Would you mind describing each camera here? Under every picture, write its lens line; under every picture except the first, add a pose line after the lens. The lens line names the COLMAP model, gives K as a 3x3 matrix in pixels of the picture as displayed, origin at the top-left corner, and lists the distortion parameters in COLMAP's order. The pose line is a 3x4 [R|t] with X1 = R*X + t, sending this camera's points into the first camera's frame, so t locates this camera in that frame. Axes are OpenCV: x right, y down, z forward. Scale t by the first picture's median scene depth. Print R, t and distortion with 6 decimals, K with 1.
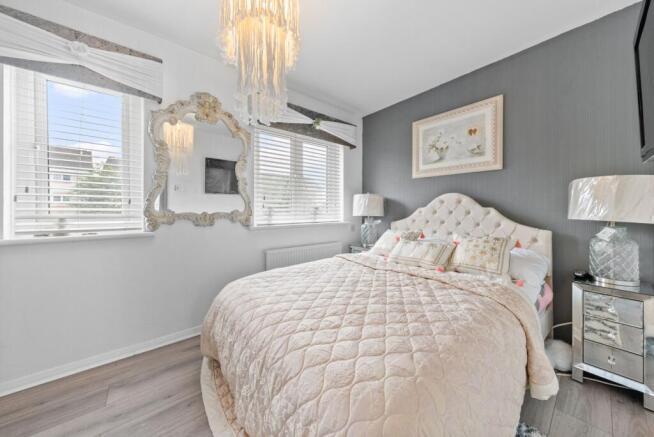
lens RADIAL K [[223.0, 0, 323.7], [0, 223.0, 213.0], [0, 0, 1]] dist [0.002122, 0.000200]
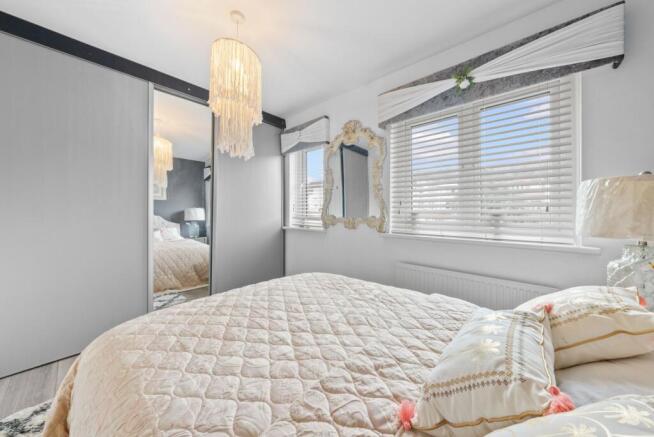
lens RADIAL K [[223.0, 0, 323.8], [0, 223.0, 212.1], [0, 0, 1]] dist [0.002122, 0.000200]
pose [[0.162911, 0.002977, -0.986636, 0.785548], [-0.017190, 0.999852, 0.000178, -0.037307], [0.986491, 0.016931, 0.162939, 0.785259]]
